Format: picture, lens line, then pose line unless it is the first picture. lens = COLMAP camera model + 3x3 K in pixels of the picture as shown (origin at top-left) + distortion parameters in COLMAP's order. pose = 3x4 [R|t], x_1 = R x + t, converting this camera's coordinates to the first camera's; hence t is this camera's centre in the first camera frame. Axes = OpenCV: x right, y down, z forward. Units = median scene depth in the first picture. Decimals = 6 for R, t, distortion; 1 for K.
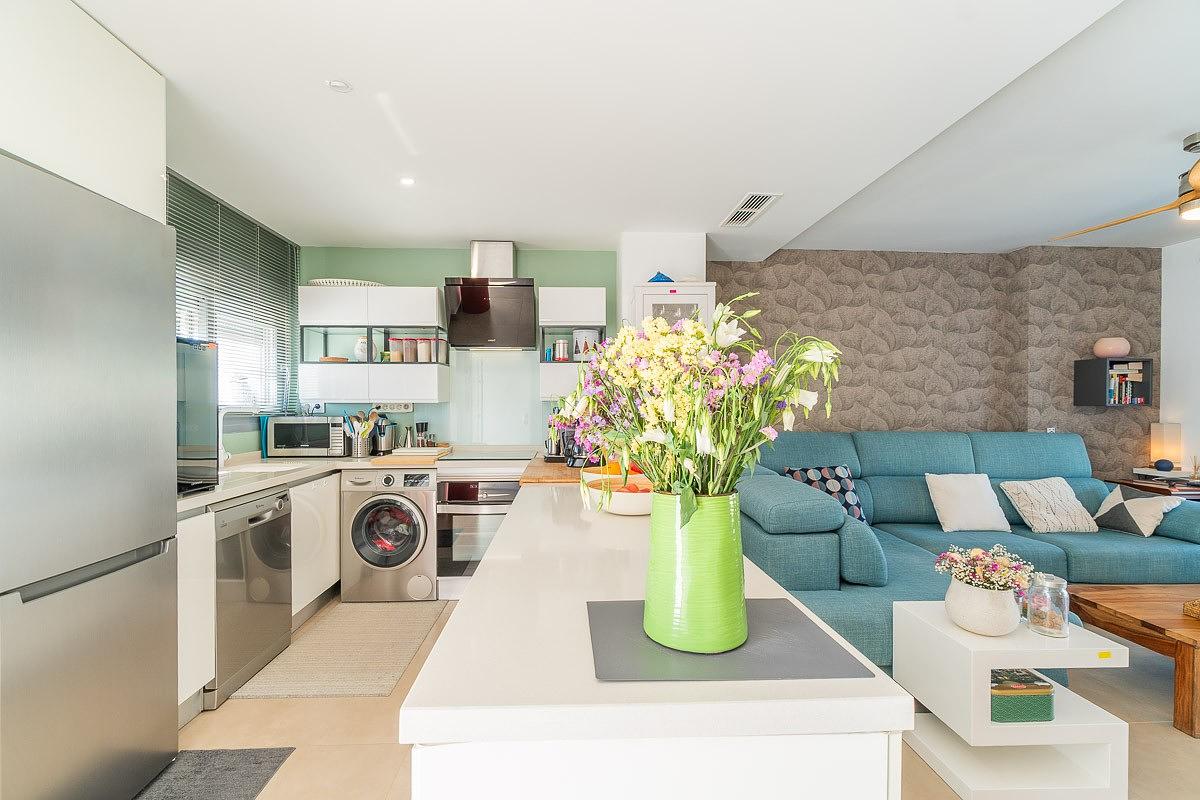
lens RADIAL K [[536.5, 0, 590.6], [0, 536.5, 409.1], [0, 0, 1]] dist [-0.001668, 0.001248]
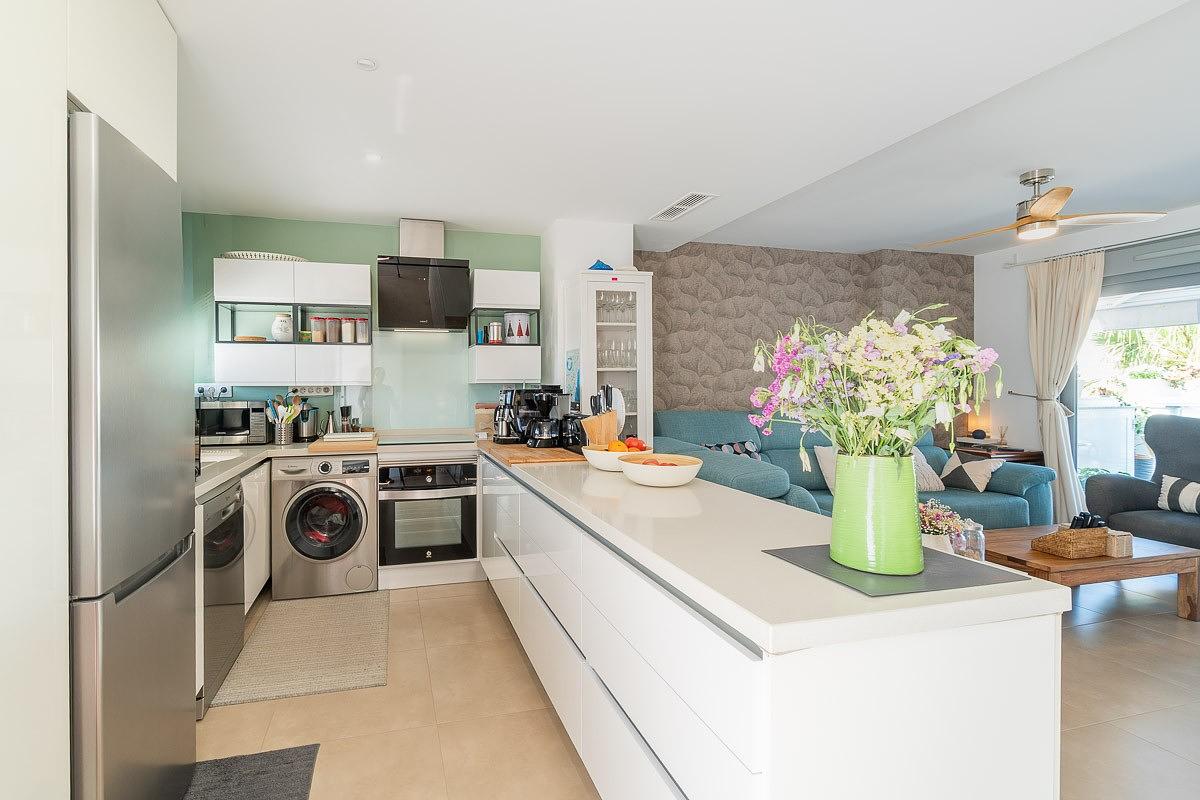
lens RADIAL K [[554.7, 0, 539.6], [0, 554.7, 389.6], [0, 0, 1]] dist [-0.001162, 0.000143]
pose [[0.978423, -0.005685, 0.206532, -0.180900], [0.006143, 0.999980, -0.001576, -0.000972], [-0.206518, 0.002811, 0.978439, -0.029924]]
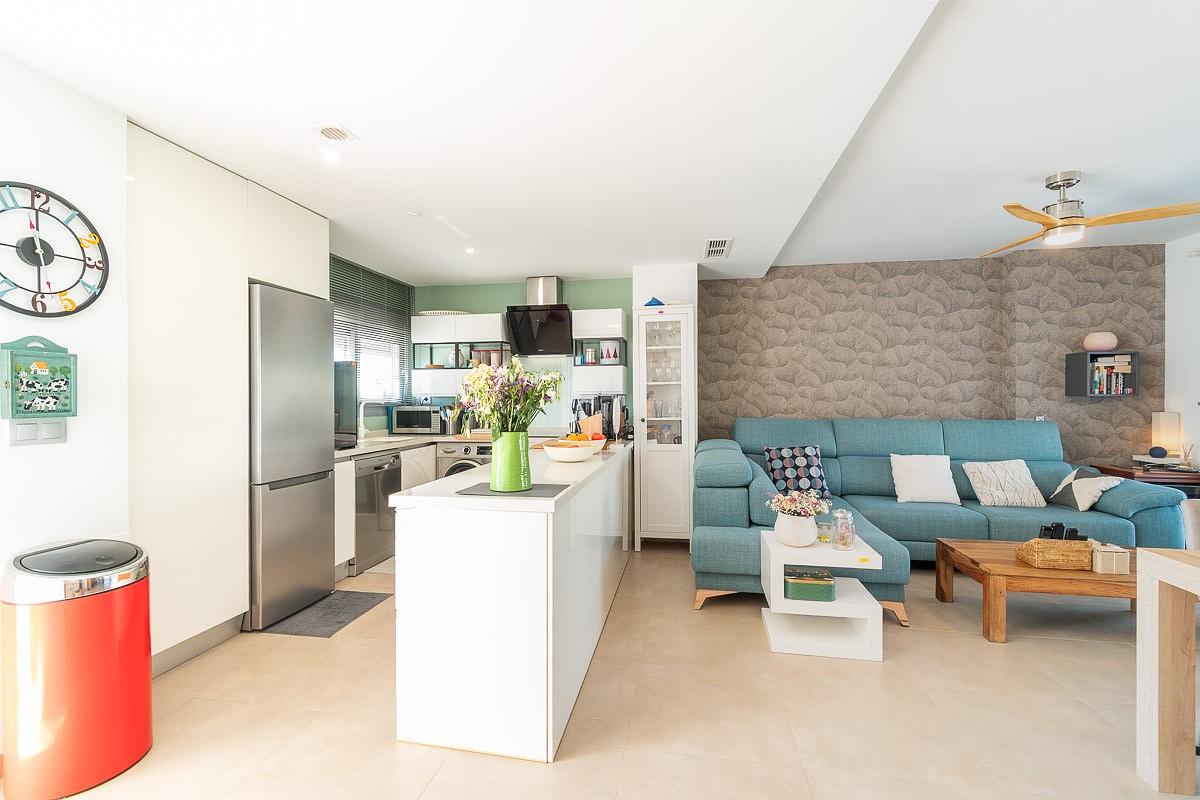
lens RADIAL K [[525.6, 0, 592.7], [0, 525.6, 399.3], [0, 0, 1]] dist [0.002250, 0.001424]
pose [[0.976049, -0.003398, -0.217526, 0.226668], [0.002536, 0.999988, -0.004244, 0.002683], [0.217538, 0.003591, 0.976045, -0.264568]]
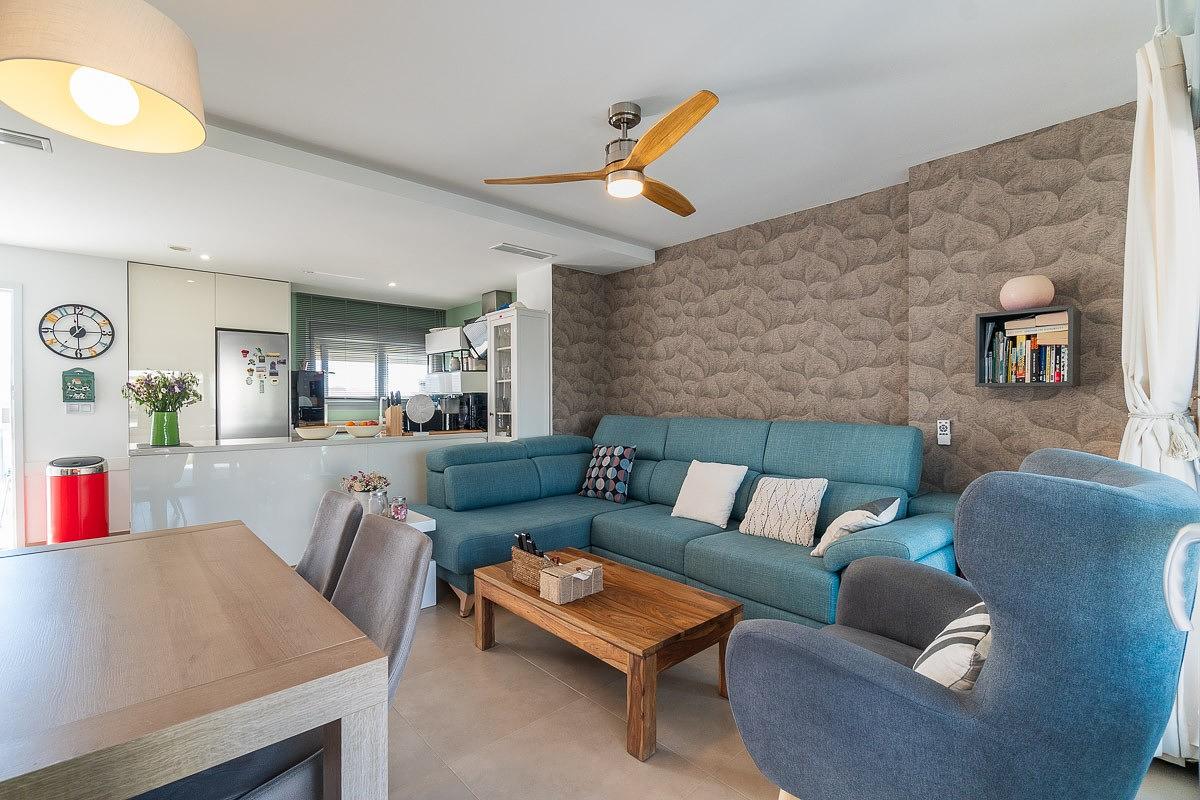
lens RADIAL K [[524.3, 0, 582.6], [0, 524.3, 411.8], [0, 0, 1]] dist [0.003159, 0.000497]
pose [[0.629918, 0.014756, -0.776522, 1.207749], [-0.002280, 0.999850, 0.017150, 0.015218], [0.776659, -0.009033, 0.629857, 0.229592]]
